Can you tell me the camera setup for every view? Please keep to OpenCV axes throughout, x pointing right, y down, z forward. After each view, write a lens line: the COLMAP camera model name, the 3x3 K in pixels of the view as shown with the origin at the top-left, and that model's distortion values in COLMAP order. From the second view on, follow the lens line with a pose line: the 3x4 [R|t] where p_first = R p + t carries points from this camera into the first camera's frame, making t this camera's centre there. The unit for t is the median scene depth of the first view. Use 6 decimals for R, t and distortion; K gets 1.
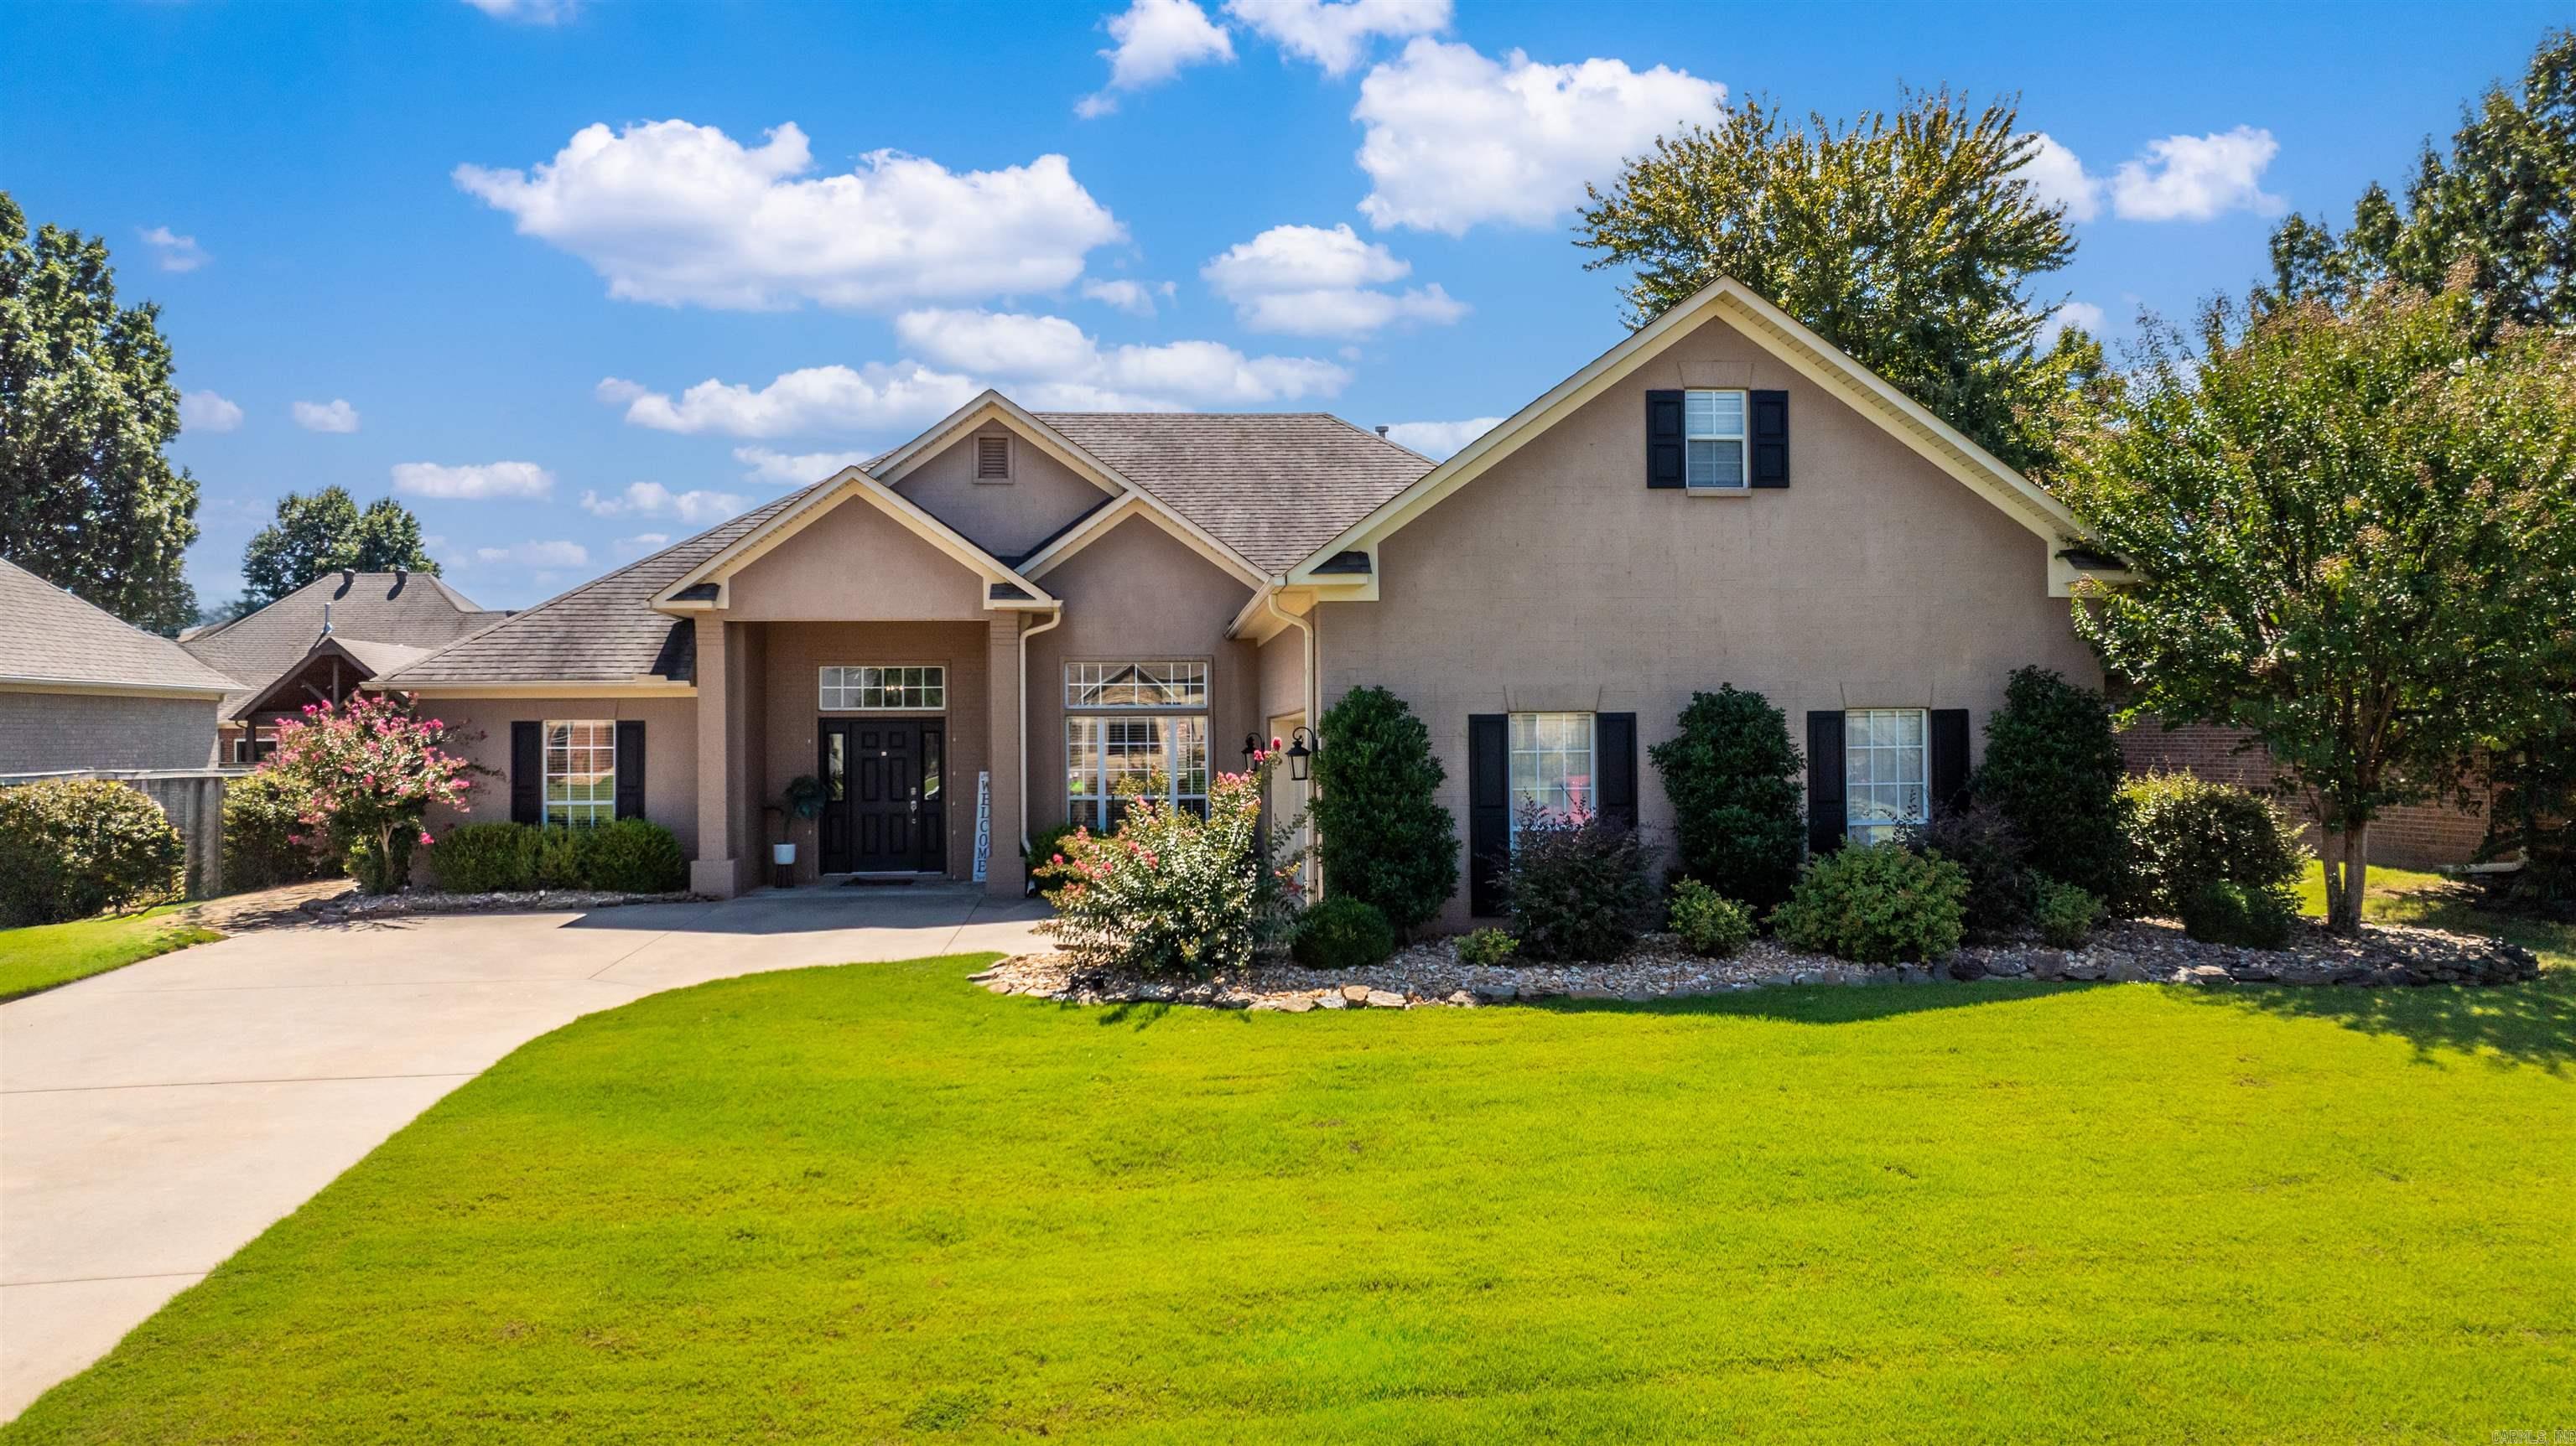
lens RADIAL K [[1751.5, 0, 1293.2], [0, 1751.5, 762.1], [0, 0, 1]] dist [-0.024752, -0.001909]
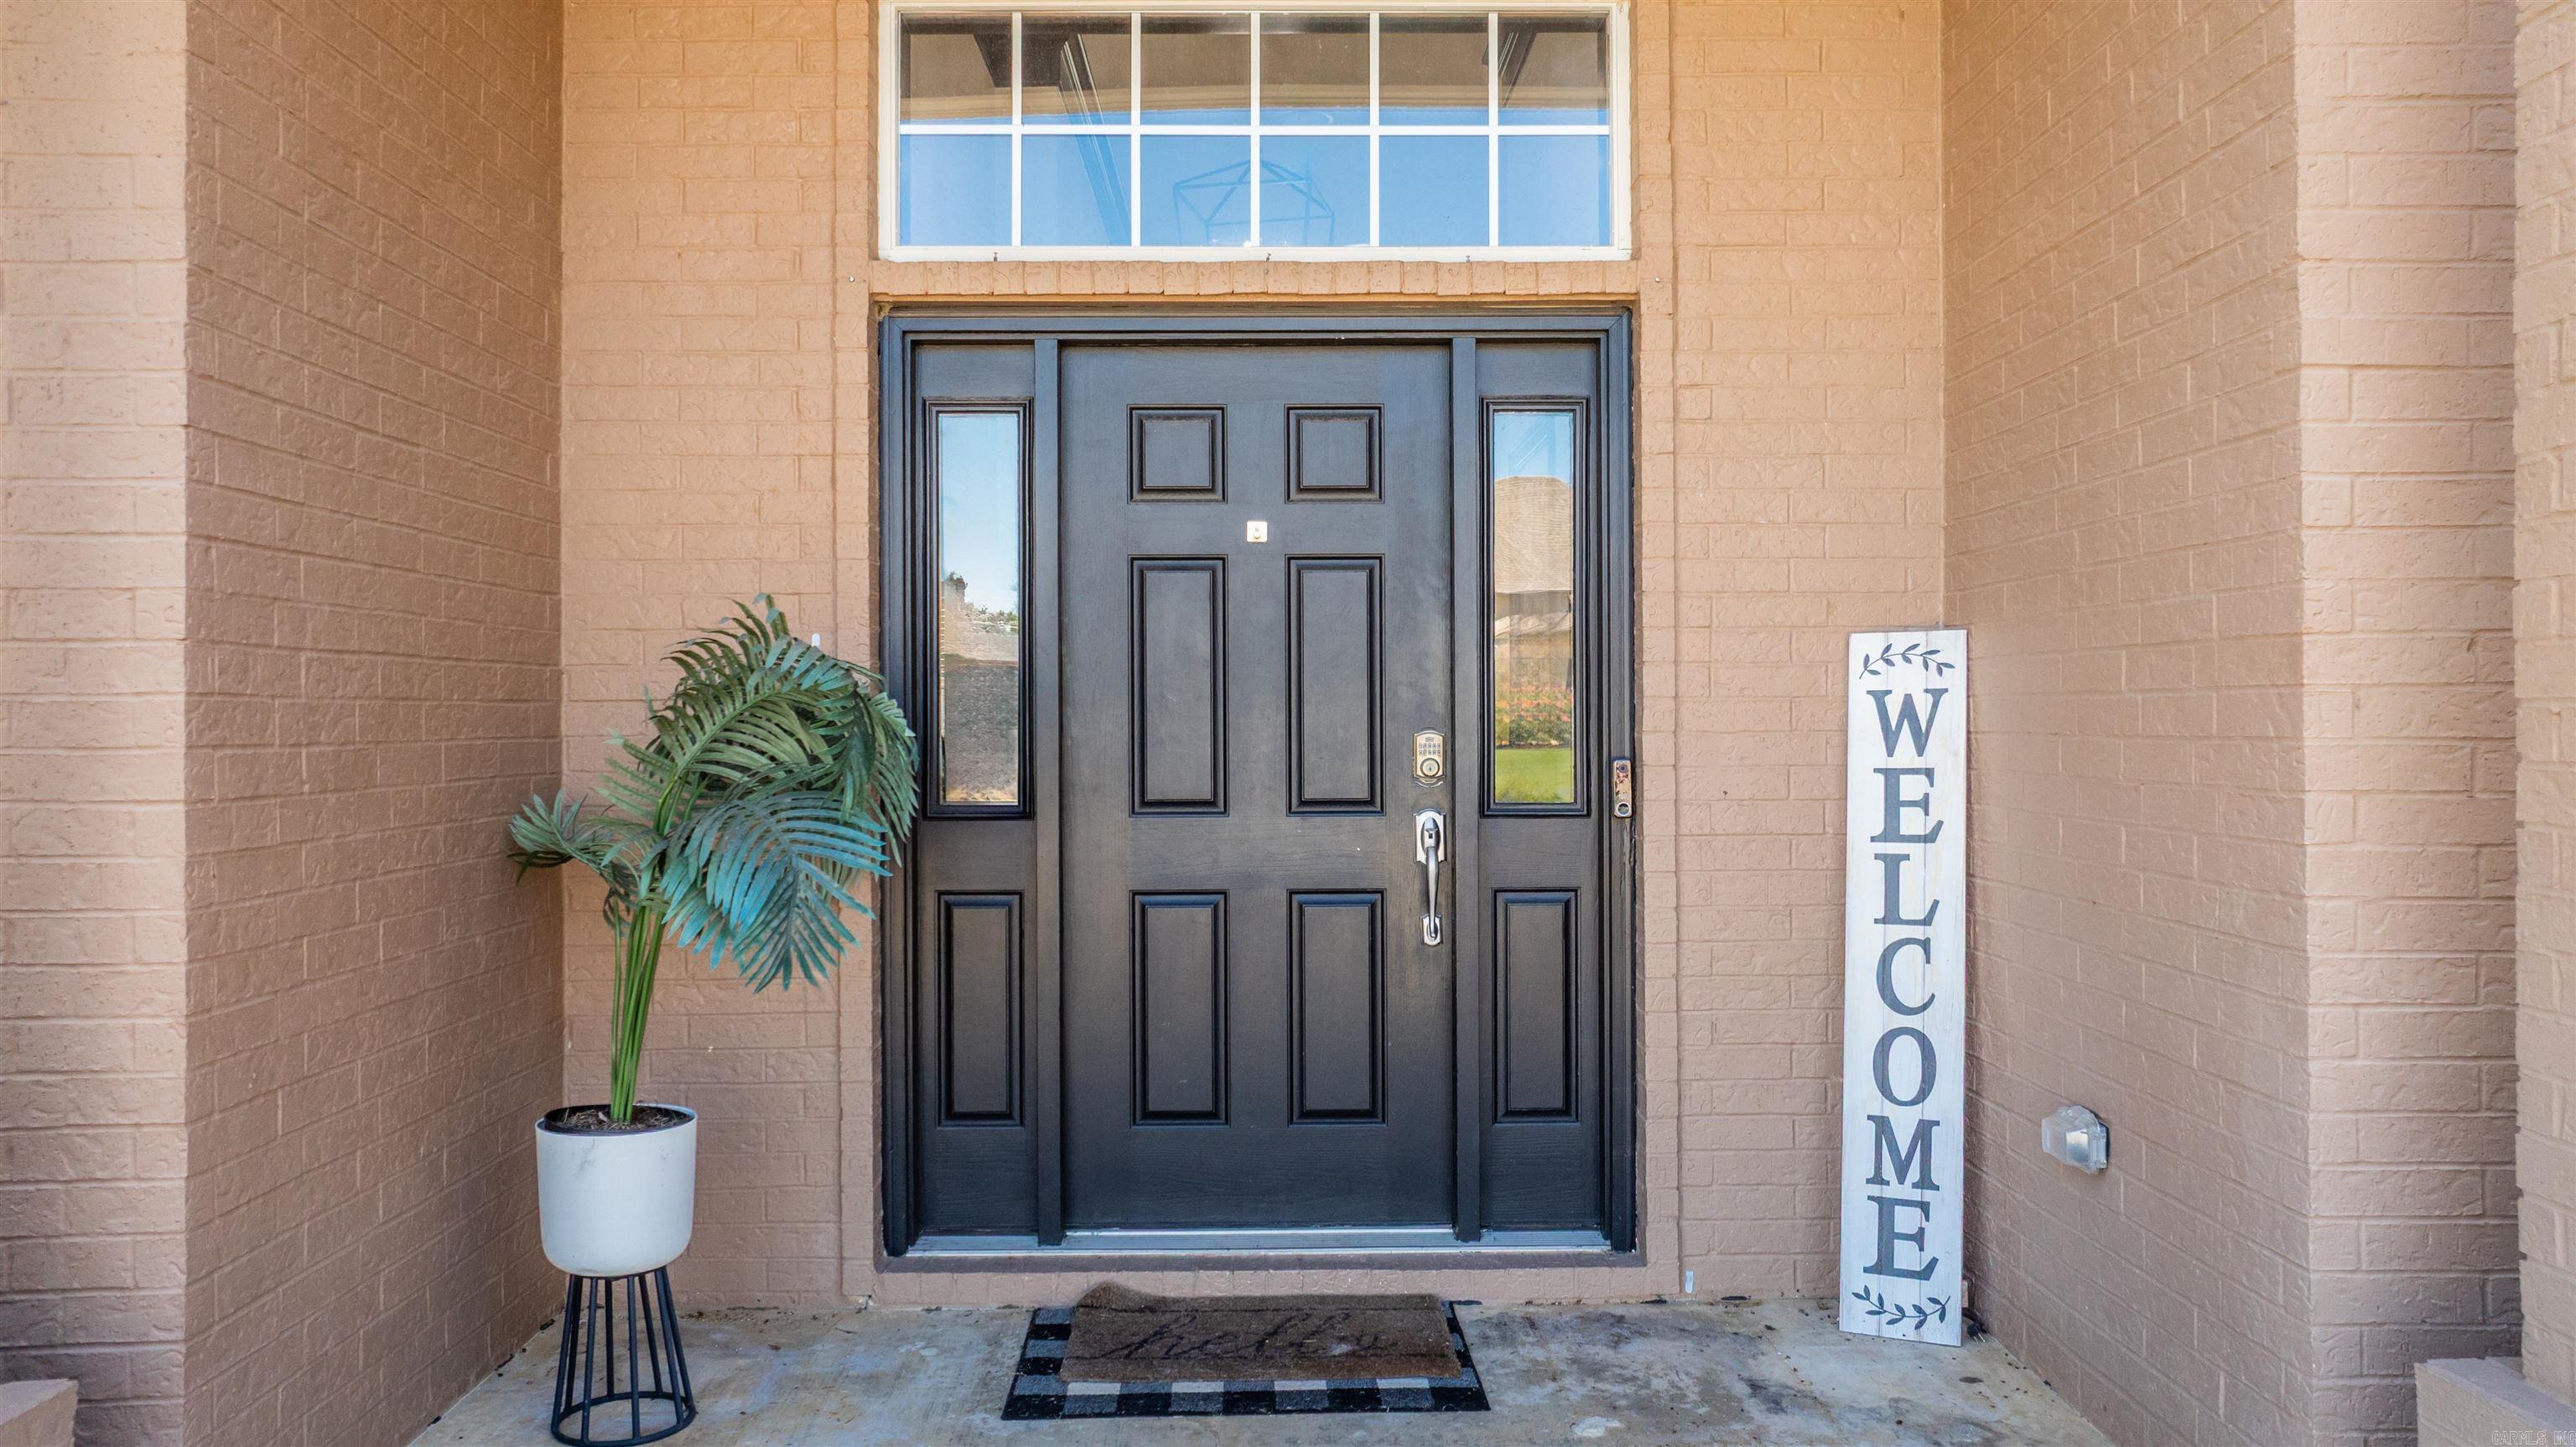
lens RADIAL K [[1824.7, 0, 1282.3], [0, 1824.7, 712.3], [0, 0, 1]] dist [-0.023185, -0.000431]
pose [[0.996530, -0.001020, -0.083229, -0.219832], [0.001081, 0.999999, 0.000683, 0.012737], [0.083228, -0.000771, 0.996530, 0.836521]]
